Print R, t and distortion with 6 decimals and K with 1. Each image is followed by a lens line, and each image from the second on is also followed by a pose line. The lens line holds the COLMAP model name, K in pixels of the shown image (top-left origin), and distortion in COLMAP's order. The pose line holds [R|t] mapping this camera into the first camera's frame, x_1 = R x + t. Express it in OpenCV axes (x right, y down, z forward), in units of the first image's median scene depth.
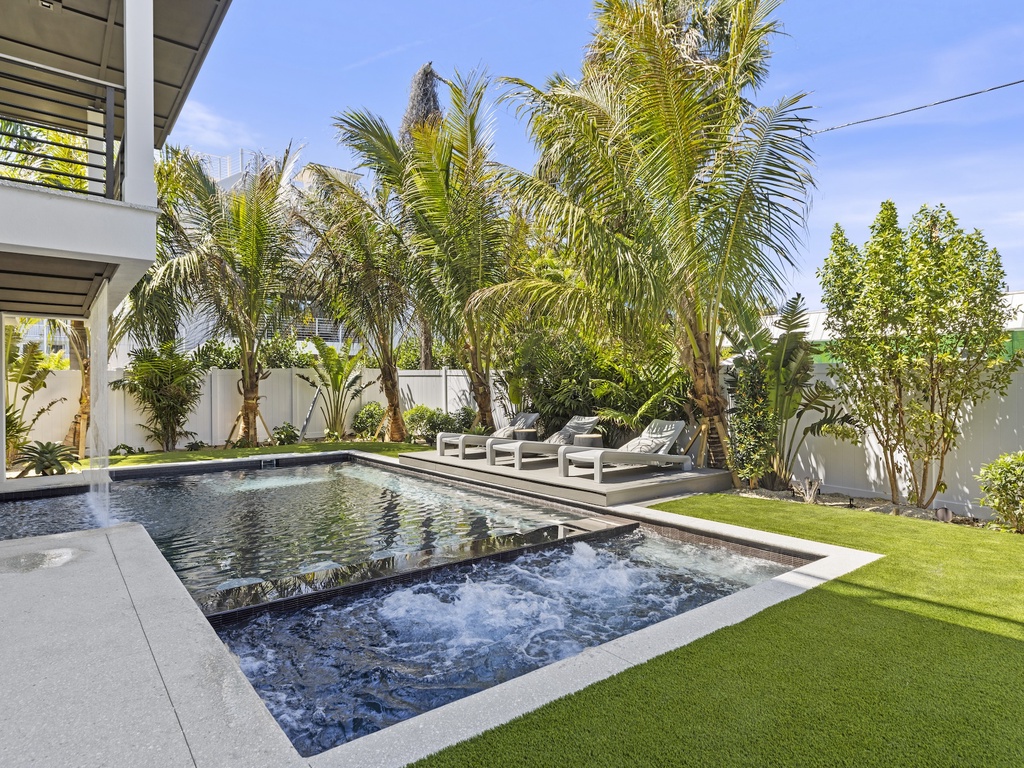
lens RADIAL K [[605.0, 0, 508.8], [0, 605.0, 392.2], [0, 0, 1]] dist [0.007594, 0.001035]
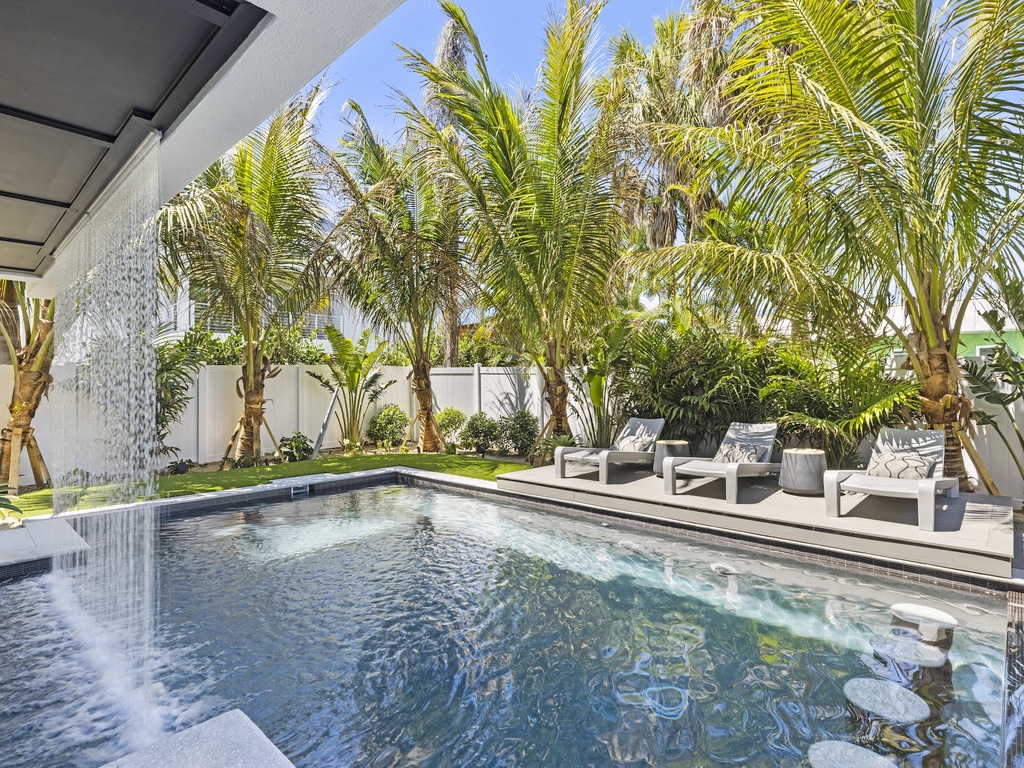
lens RADIAL K [[535.0, 0, 512.0], [0, 535.0, 384.0], [0, 0, 1]] dist [0.002978, 0.000598]
pose [[0.986311, -0.003878, 0.164849, -0.210266], [0.005995, 0.999906, -0.012346, -0.002886], [-0.164785, 0.013166, 0.986242, 0.260391]]
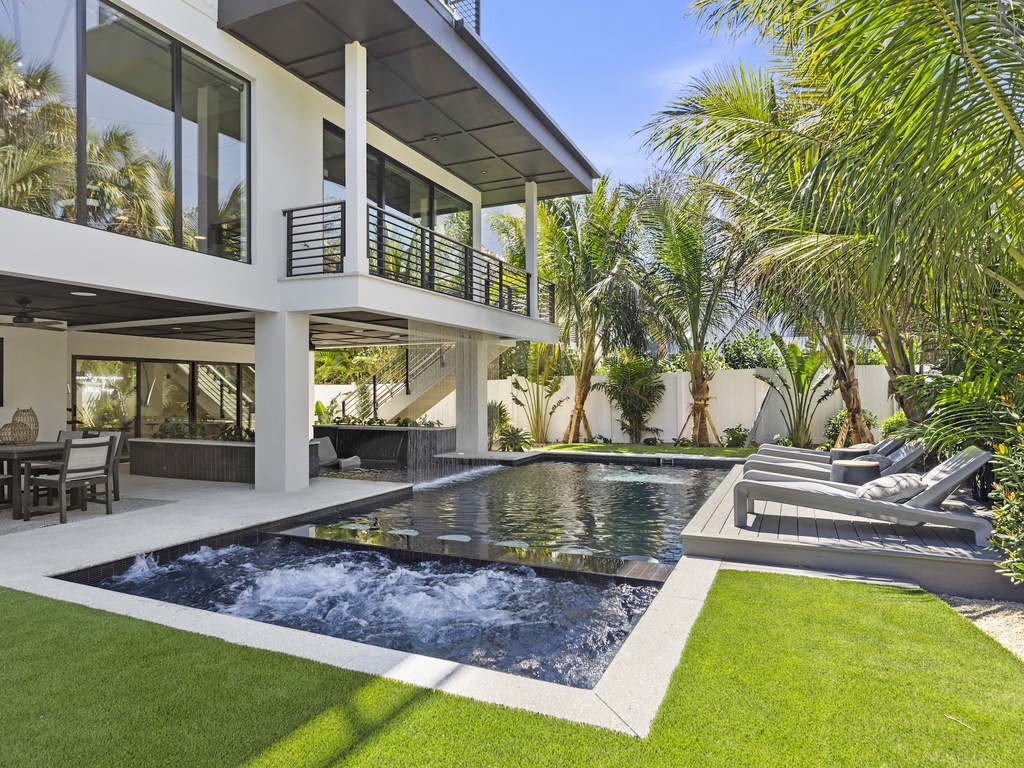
lens RADIAL K [[605.0, 0, 508.8], [0, 605.0, 392.2], [0, 0, 1]] dist [0.007594, 0.001035]
pose [[0.462950, 0.003045, -0.886379, 0.341265], [-0.002689, 0.999994, 0.002031, -0.003705], [0.886380, 0.001443, 0.462956, 0.228801]]
